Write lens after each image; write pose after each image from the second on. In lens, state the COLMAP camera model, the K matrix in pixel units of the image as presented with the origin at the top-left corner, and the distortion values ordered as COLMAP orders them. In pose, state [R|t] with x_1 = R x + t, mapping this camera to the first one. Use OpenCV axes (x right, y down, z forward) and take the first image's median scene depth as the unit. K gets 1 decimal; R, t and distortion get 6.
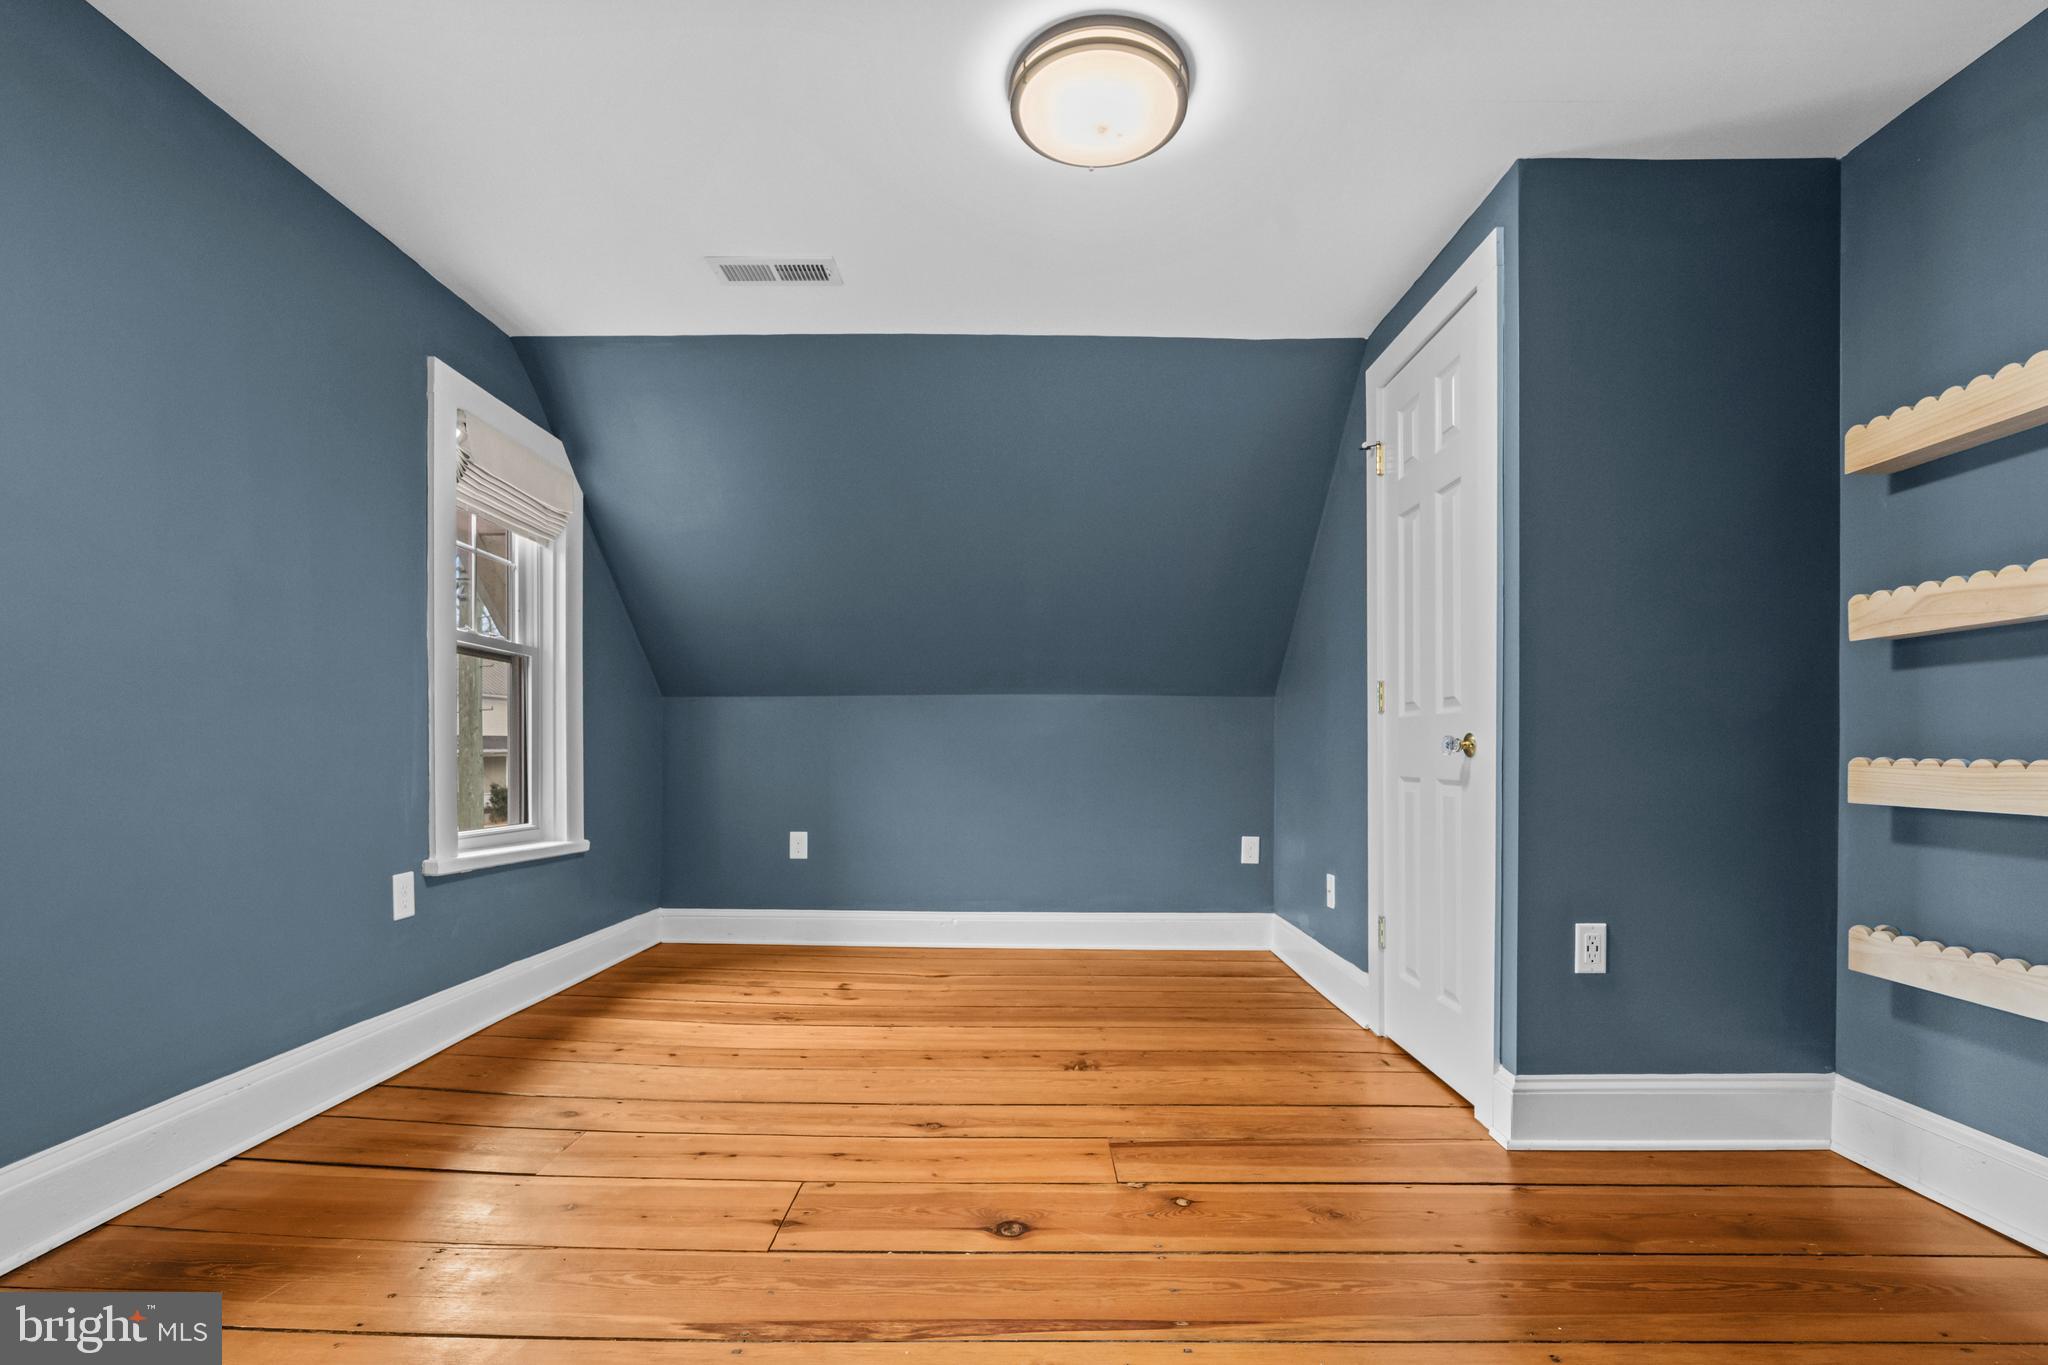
lens RADIAL K [[892.5, 0, 1014.3], [0, 892.5, 747.8], [0, 0, 1]] dist [-0.000268, 0.000211]
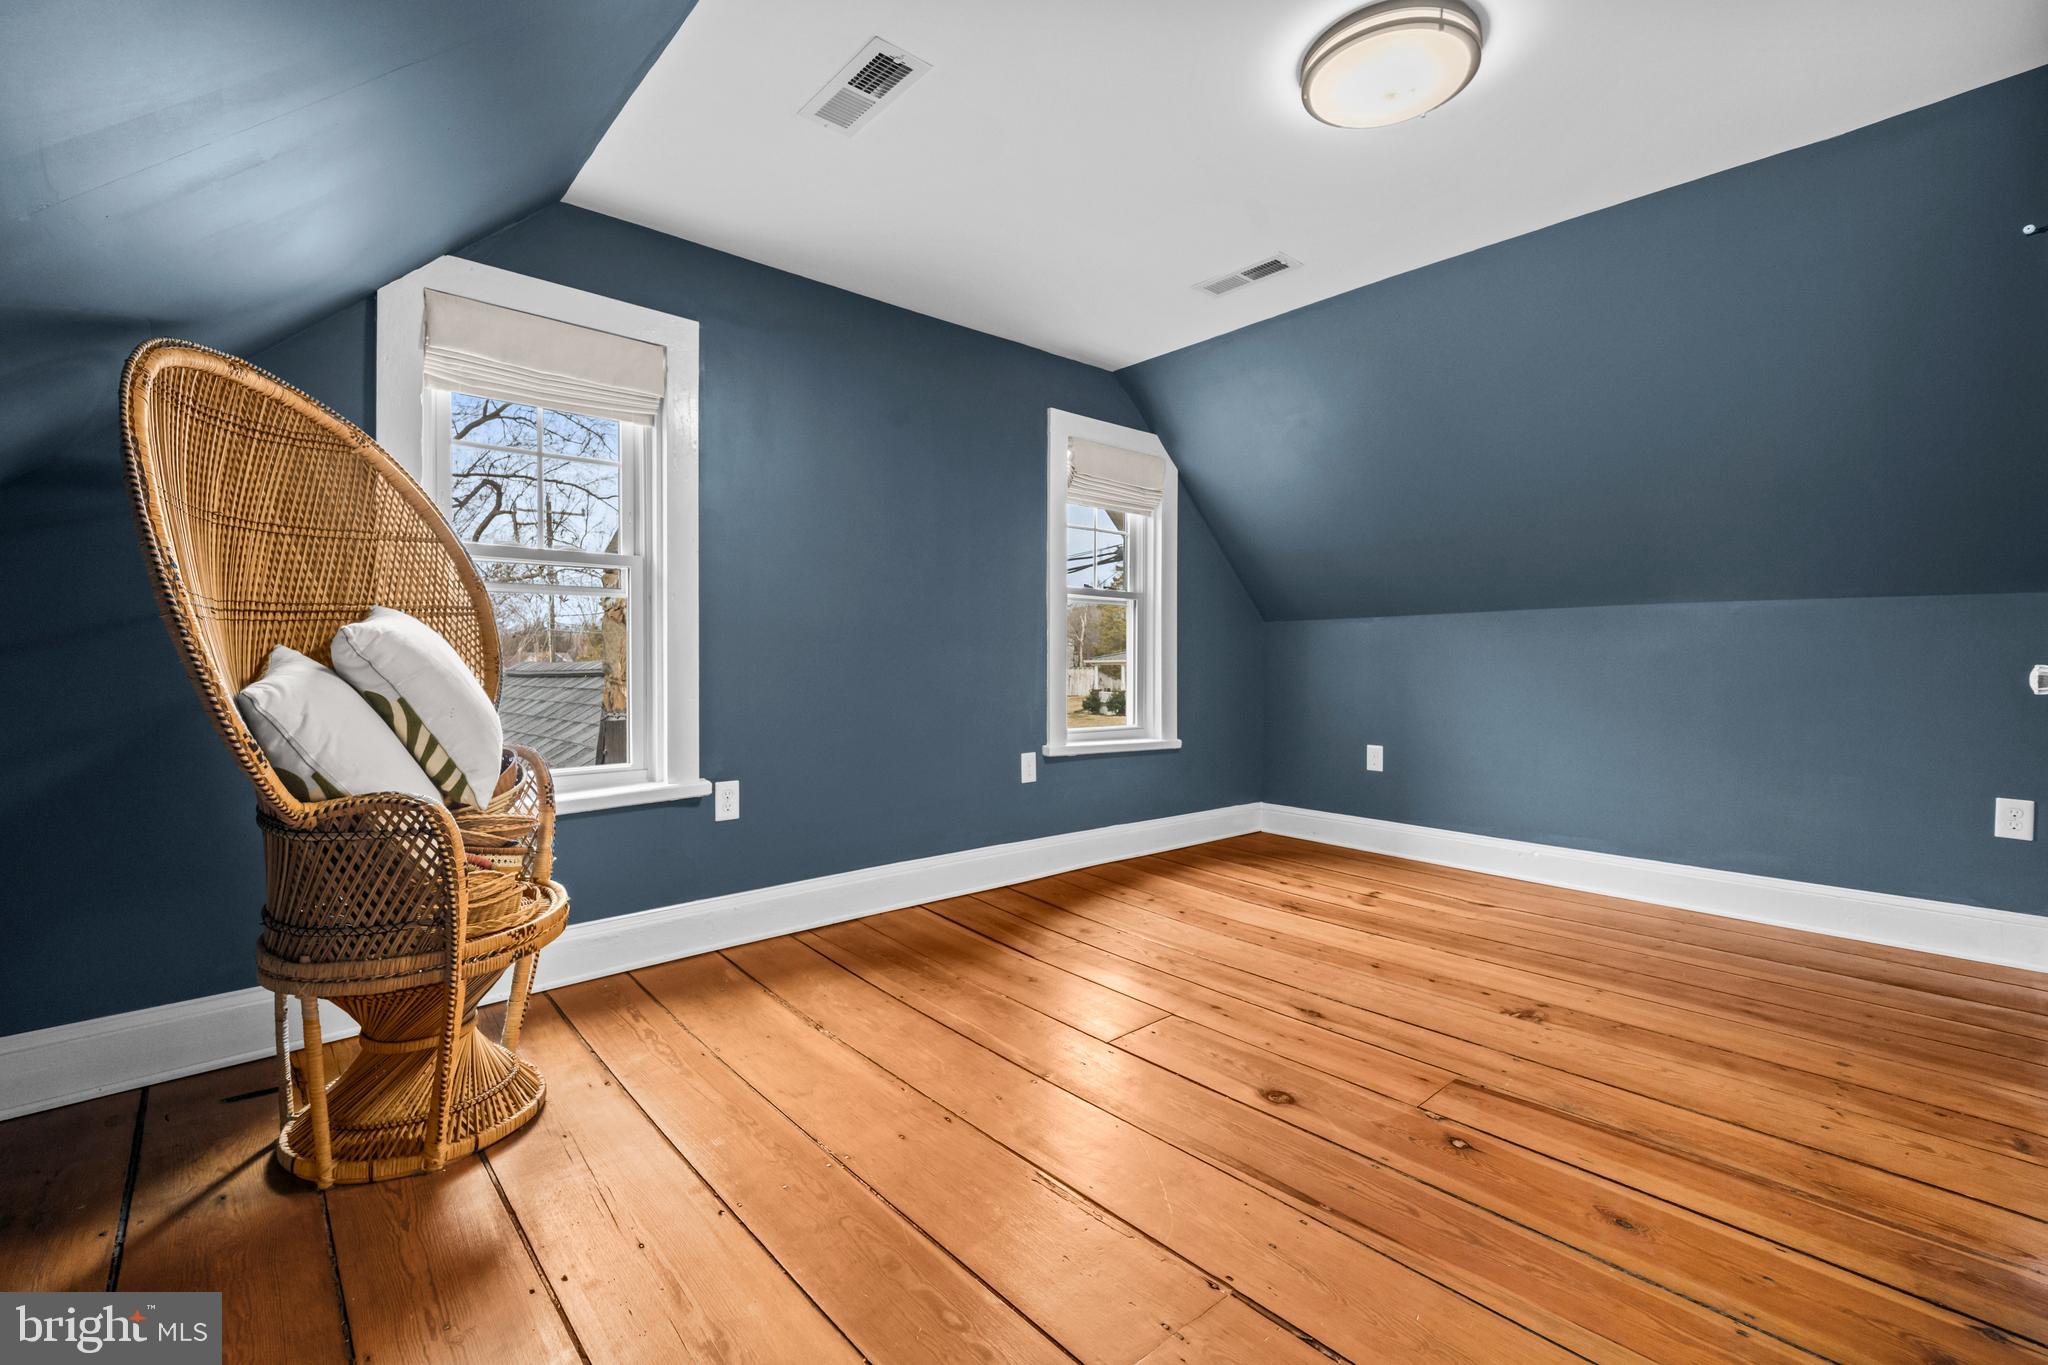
lens RADIAL K [[885.9, 0, 1028.6], [0, 885.9, 691.3], [0, 0, 1]] dist [-0.000580, -0.000120]
pose [[0.668242, 0.024979, -0.743524, 0.411109], [0.007412, 0.999163, 0.040229, -0.022476], [0.743907, -0.032393, 0.667498, 0.007999]]
